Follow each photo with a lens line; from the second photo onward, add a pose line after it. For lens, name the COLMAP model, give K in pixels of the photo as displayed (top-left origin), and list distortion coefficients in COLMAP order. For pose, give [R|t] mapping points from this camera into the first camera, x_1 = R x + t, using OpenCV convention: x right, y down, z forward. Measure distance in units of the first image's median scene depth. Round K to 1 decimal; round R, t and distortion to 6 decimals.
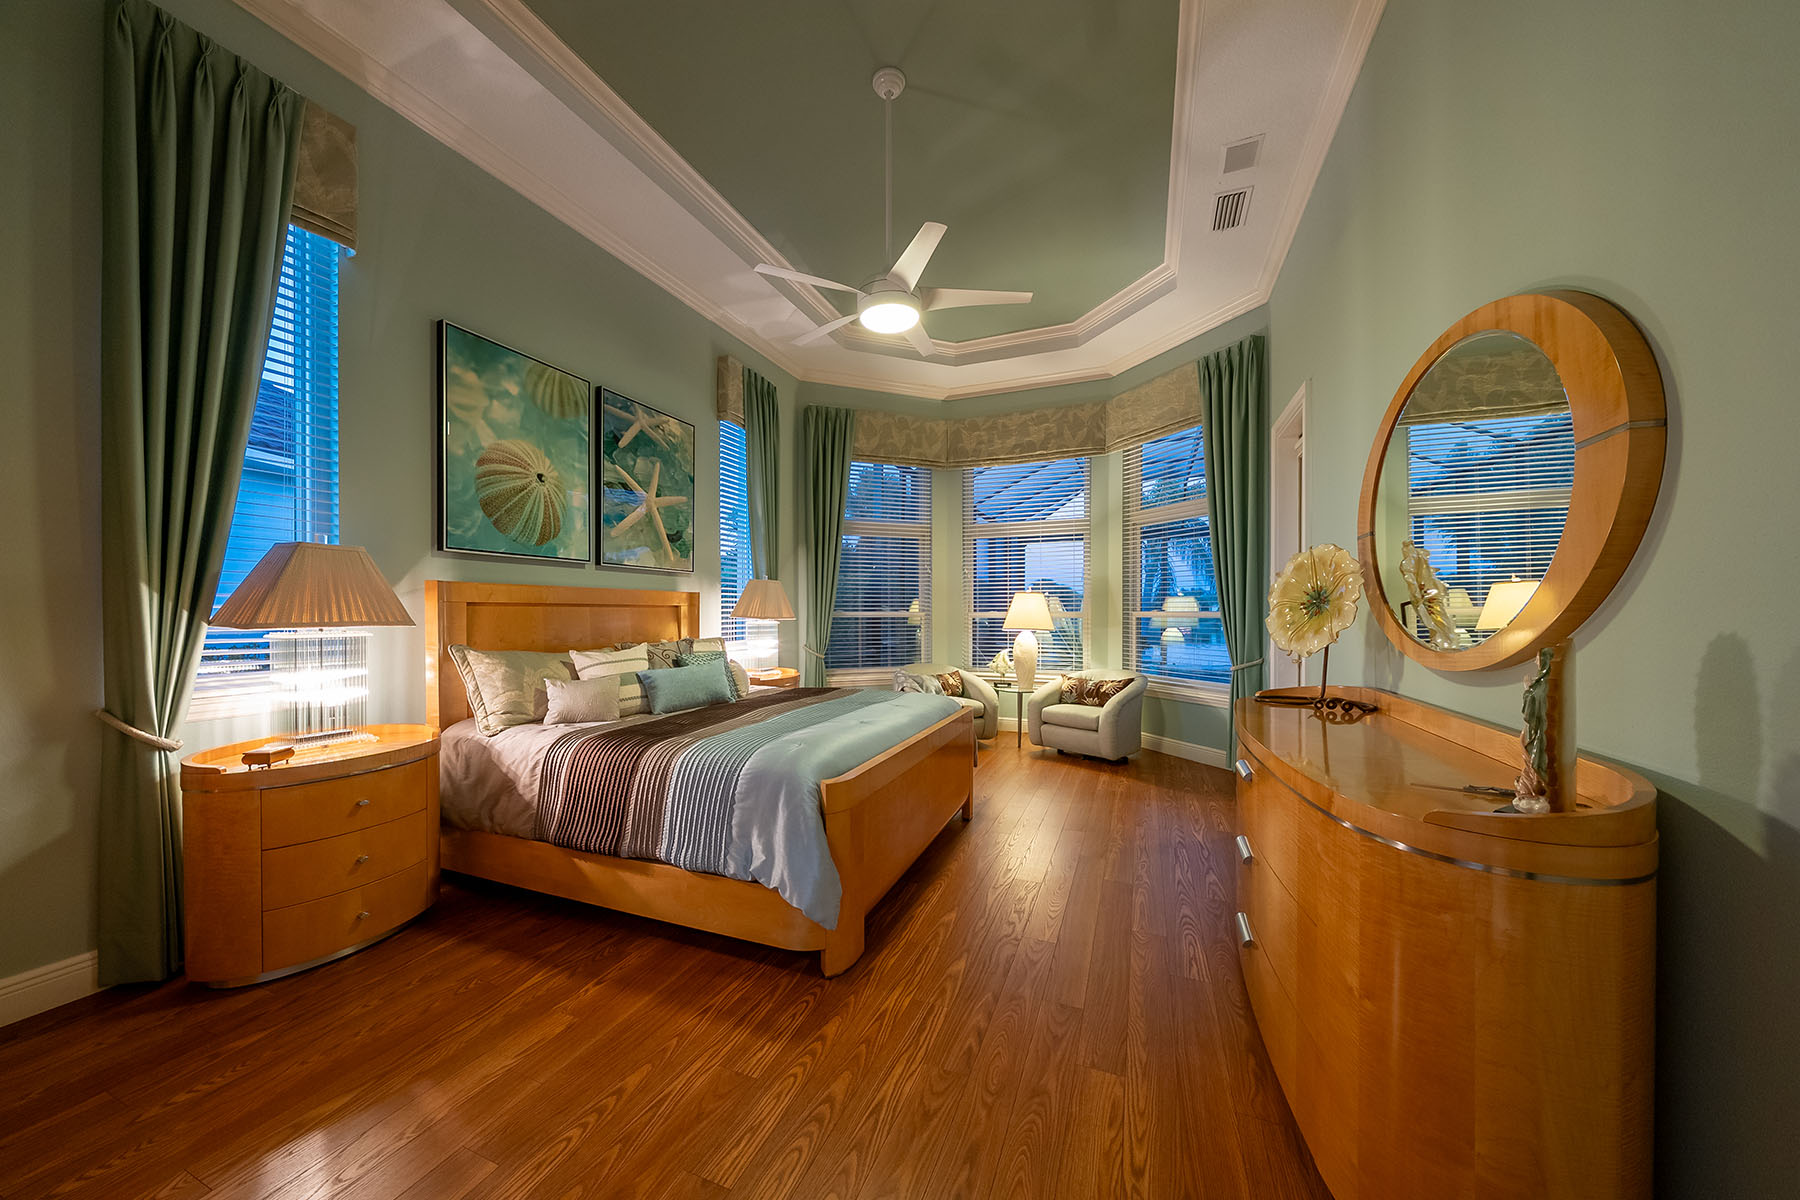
lens RADIAL K [[631.2, 0, 833.1], [0, 631.2, 615.9], [0, 0, 1]] dist [-0.005796, 0.000324]
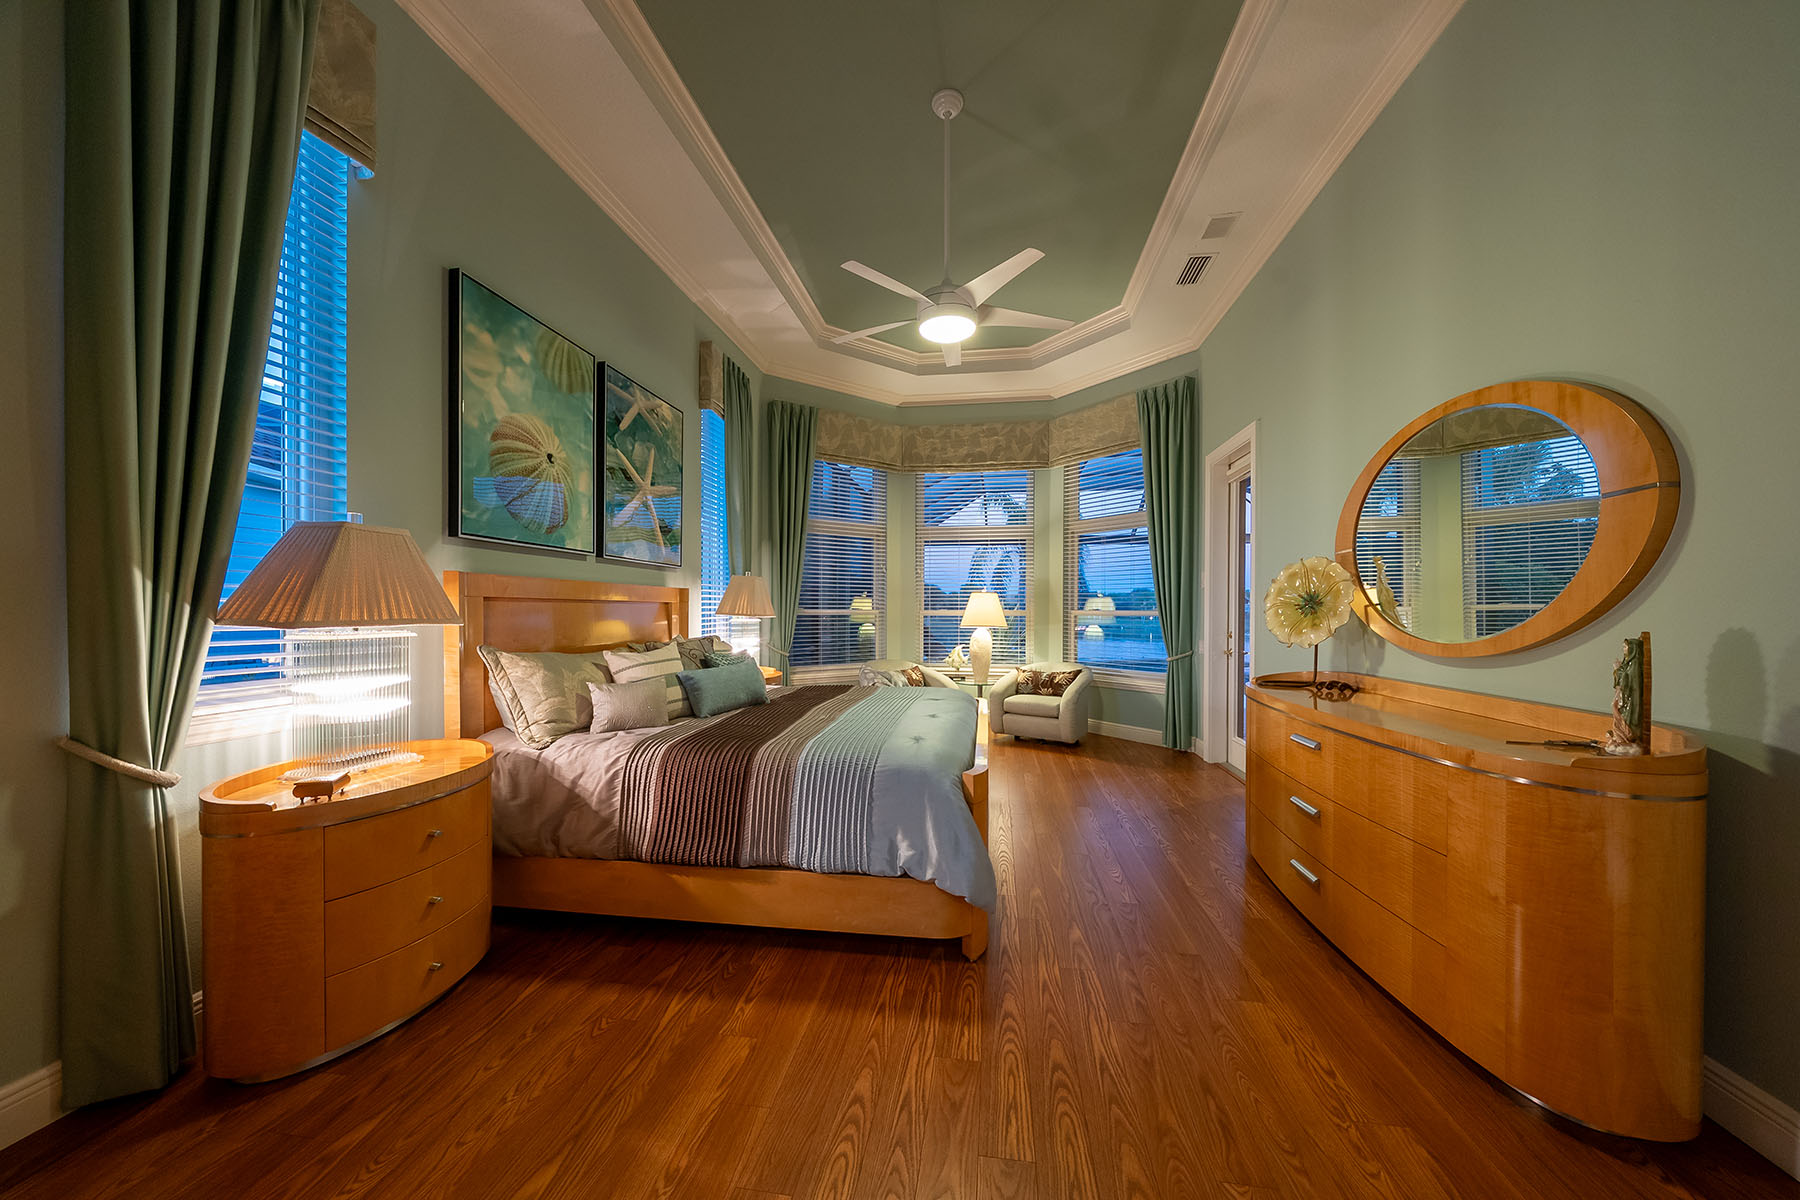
lens RADIAL K [[631.2, 0, 852.9], [0, 631.2, 613.8], [0, 0, 1]] dist [-0.005796, 0.000324]
pose [[0.966156, 0.002719, 0.257944, -0.376505], [-0.002890, 0.999996, 0.000283, -0.000043], [-0.257942, -0.001019, 0.966160, 0.034902]]
